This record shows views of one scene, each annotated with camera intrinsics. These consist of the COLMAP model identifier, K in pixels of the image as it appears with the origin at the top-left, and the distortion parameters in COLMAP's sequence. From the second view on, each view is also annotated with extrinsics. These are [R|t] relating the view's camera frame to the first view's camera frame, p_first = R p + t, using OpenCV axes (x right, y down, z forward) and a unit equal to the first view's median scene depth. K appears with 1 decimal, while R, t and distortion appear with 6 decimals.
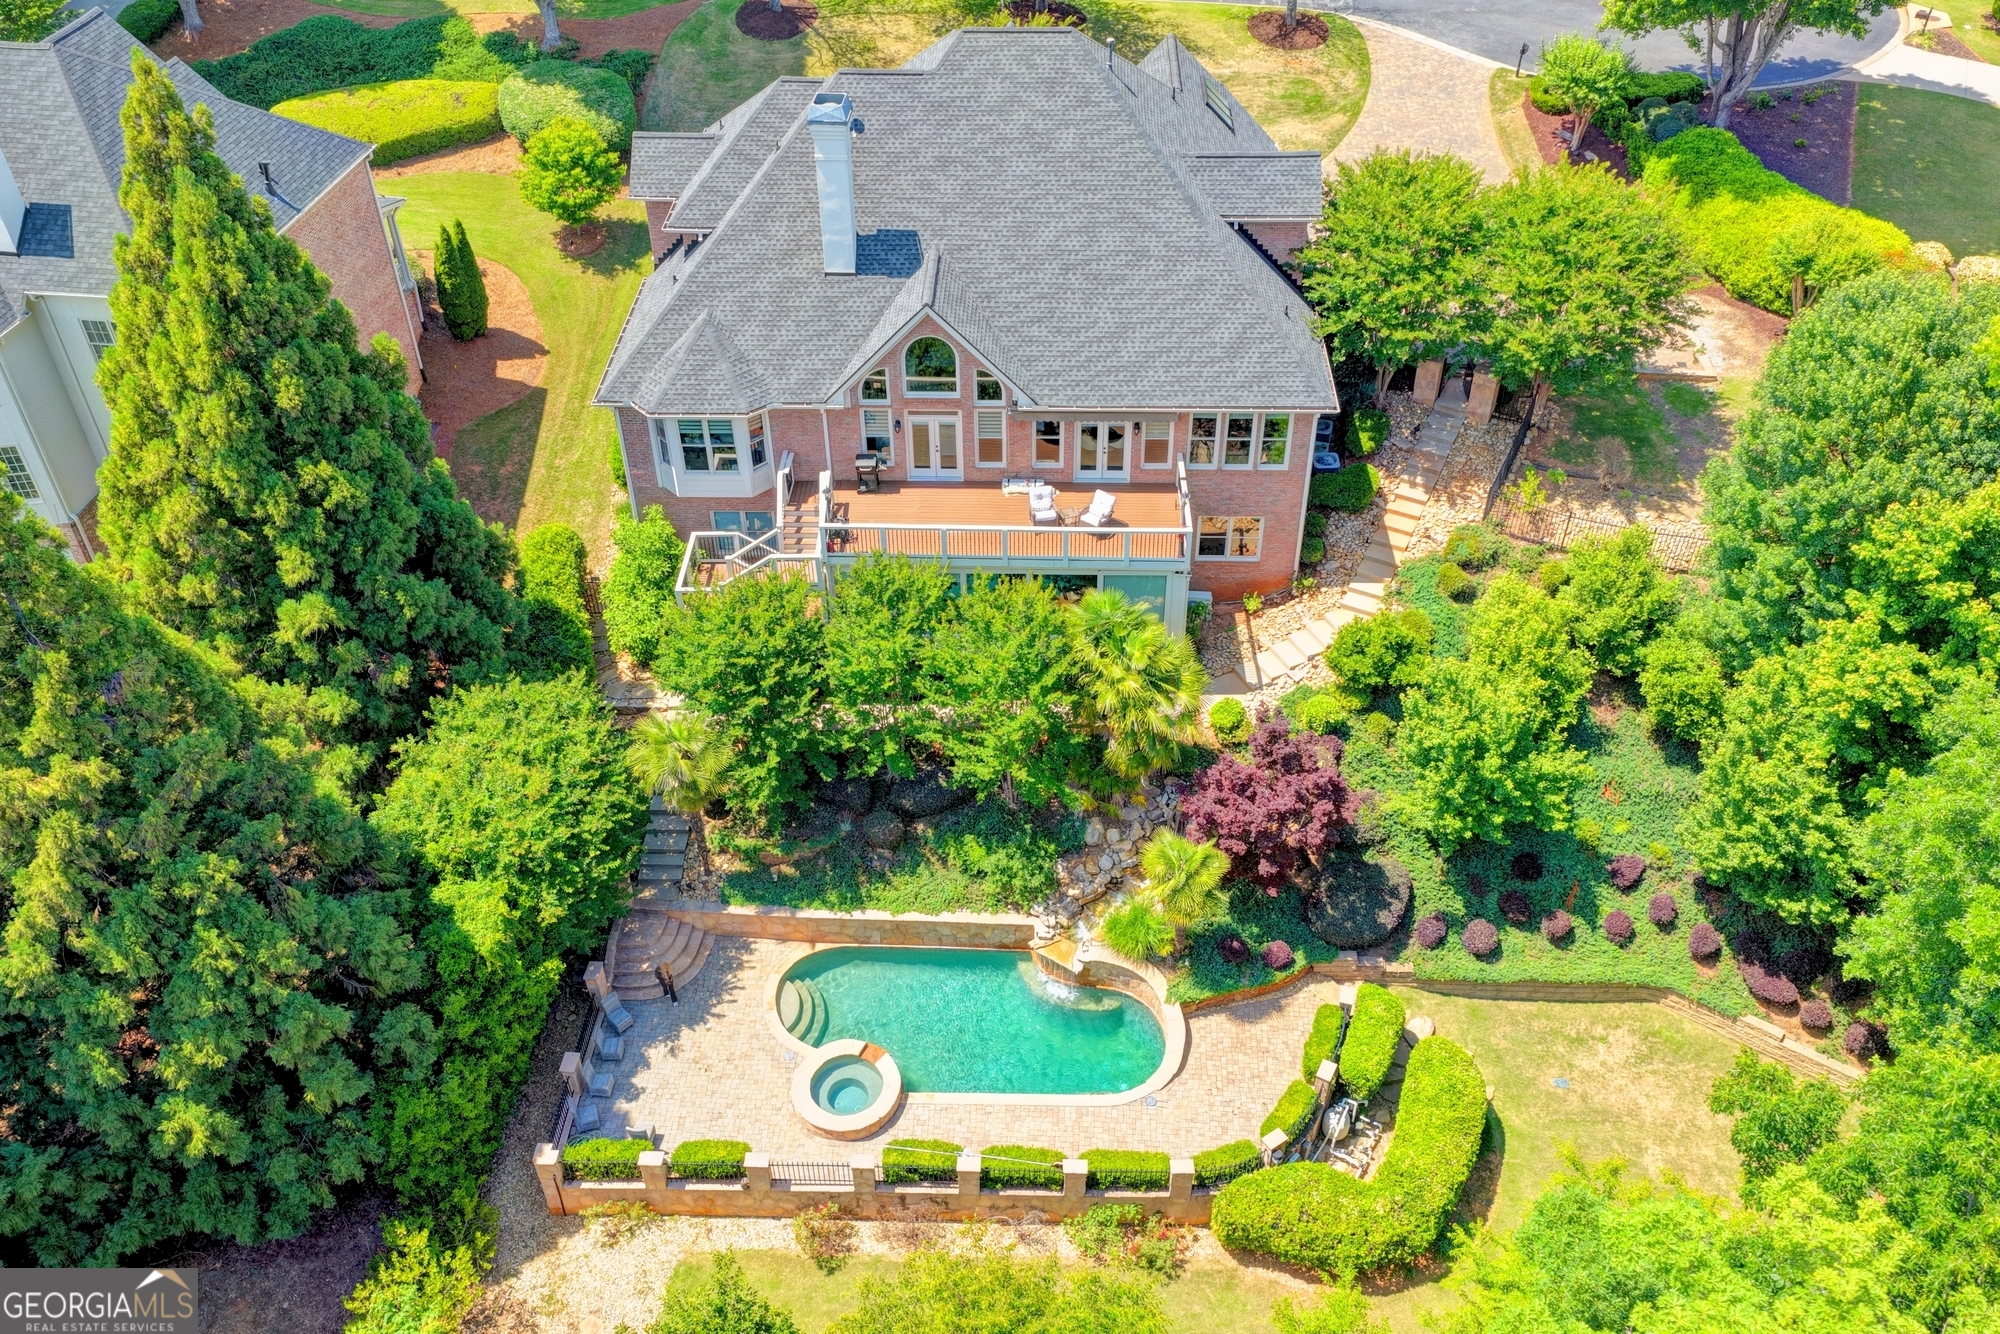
lens RADIAL K [[1685.1, 0, 973.3], [0, 1685.1, 661.1], [0, 0, 1]] dist [0.058224, 0.001406]
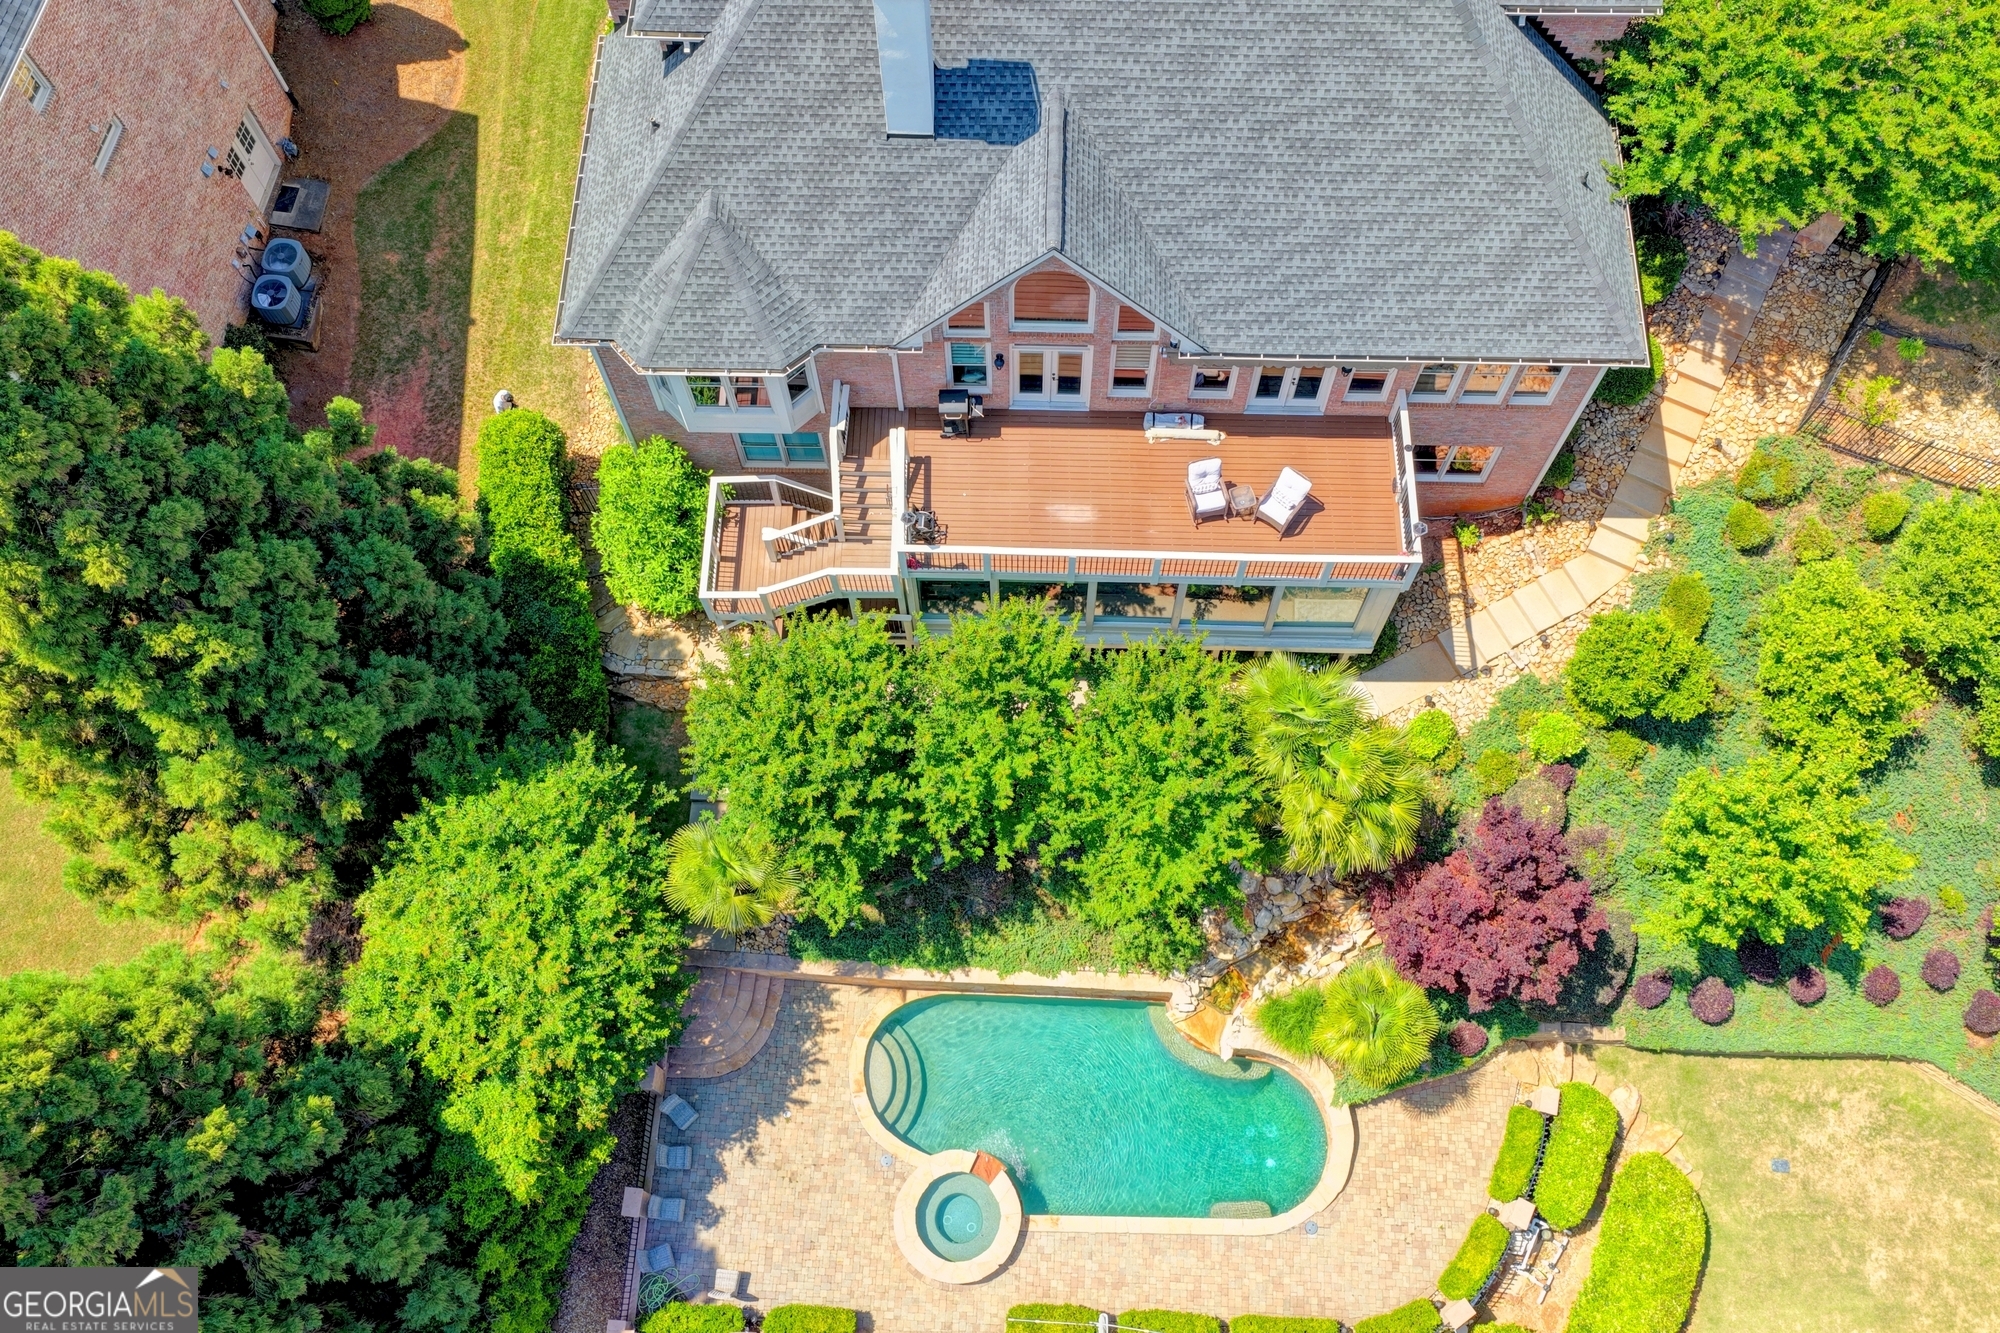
lens RADIAL K [[1687.9, 0, 1000.0], [0, 1687.9, 666.5], [0, 0, 1]] dist [0.003046, 0.078501]
pose [[0.999886, -0.010943, 0.010432, -0.054321], [0.004762, 0.882836, 0.469657, -0.359598], [-0.014349, -0.469554, 0.882787, 0.337475]]
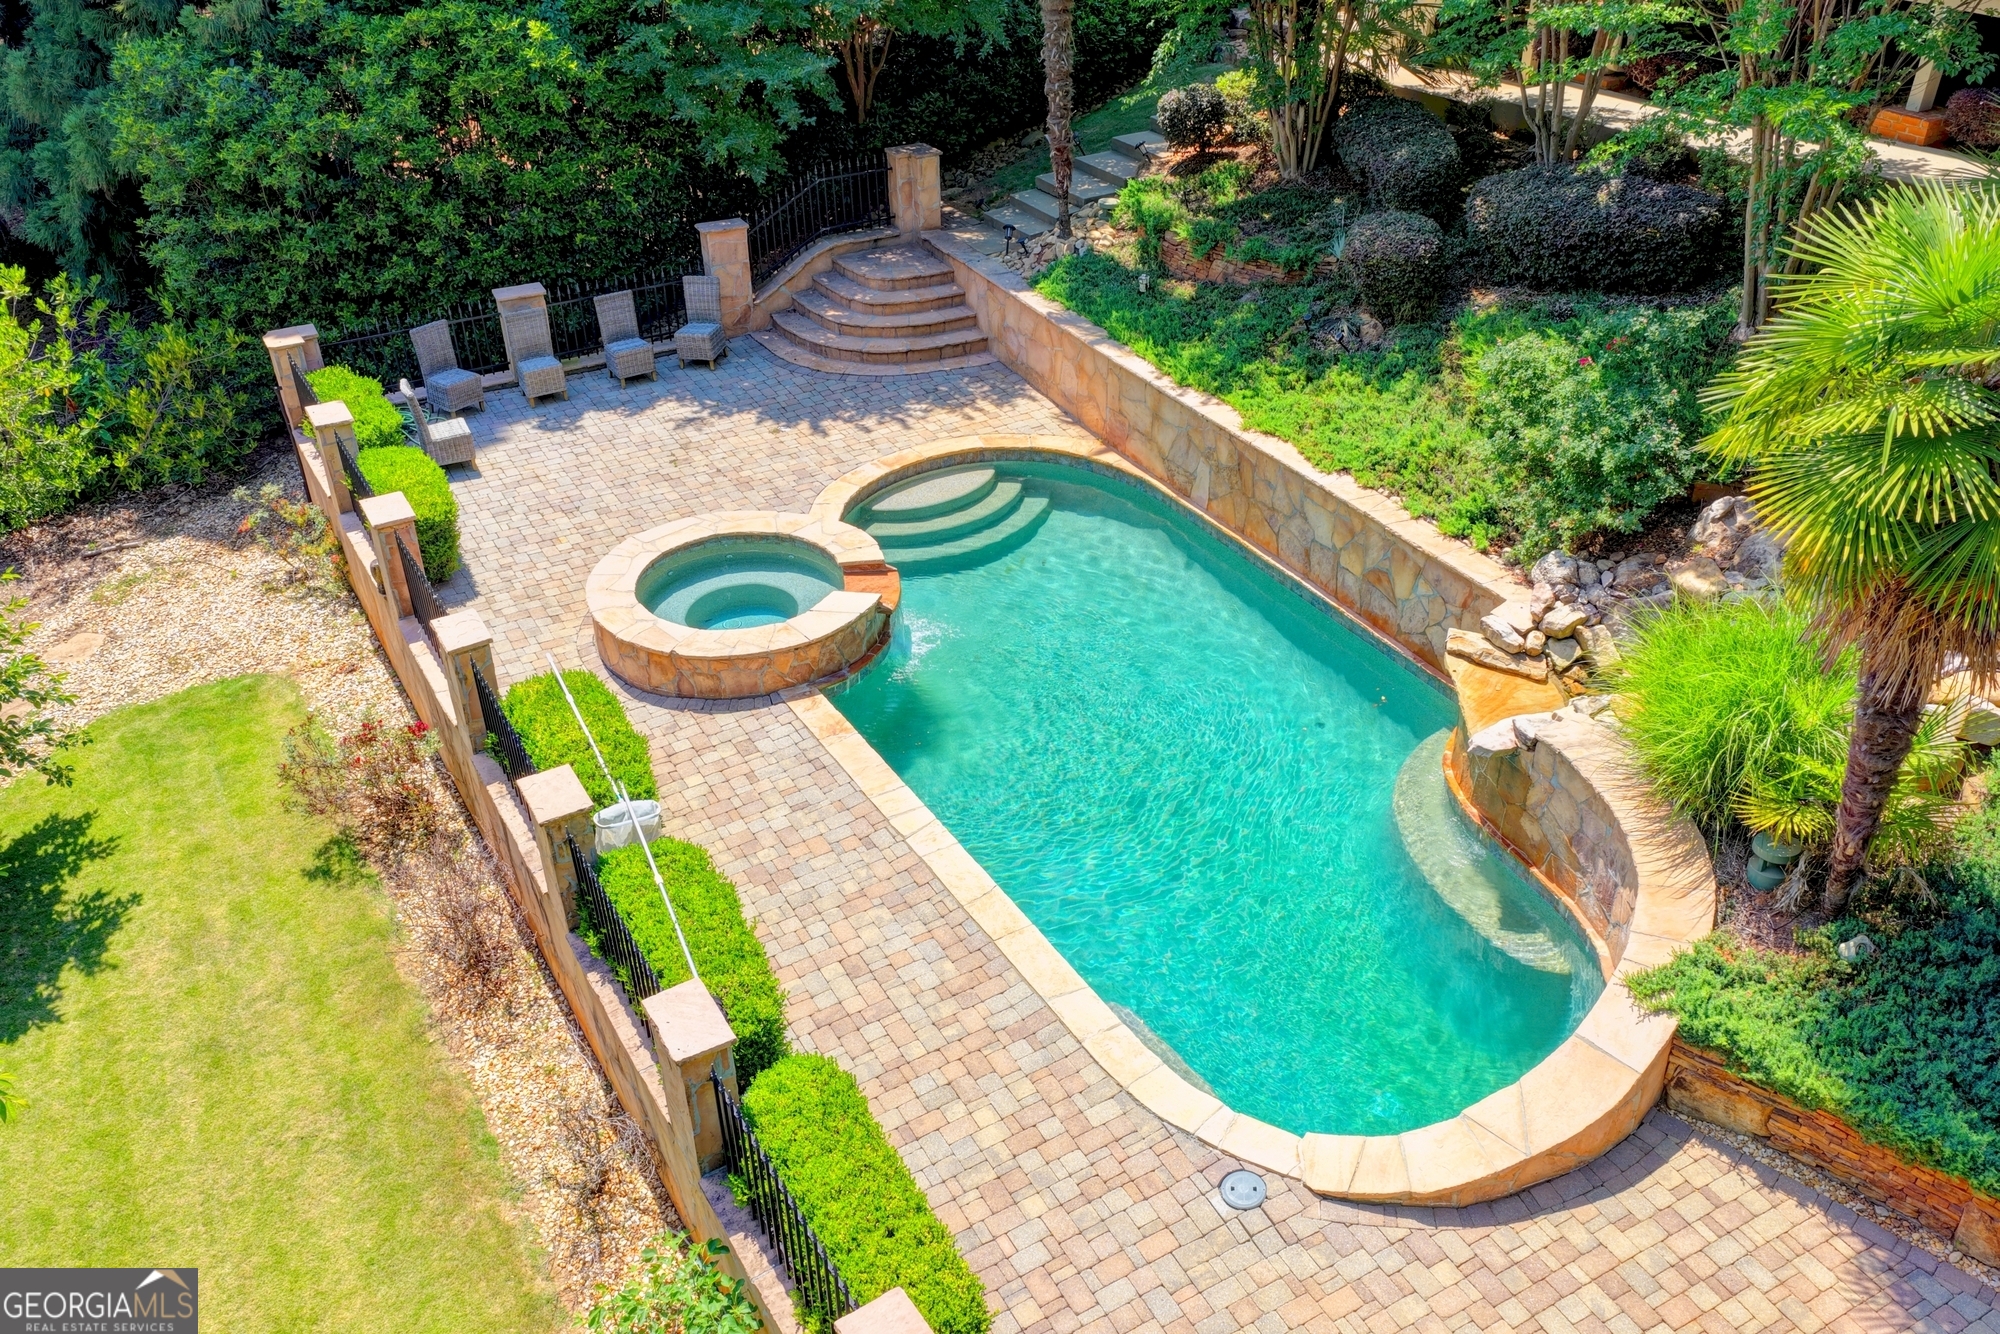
lens RADIAL K [[1687.9, 0, 1000.0], [0, 1687.9, 667.0], [0, 0, 1]] dist [0.003046, 0.078501]
pose [[0.529016, 0.454797, -0.716450, 0.199258], [-0.536784, 0.833238, 0.132580, 0.169063], [0.657270, 0.314443, 0.684924, 0.717111]]
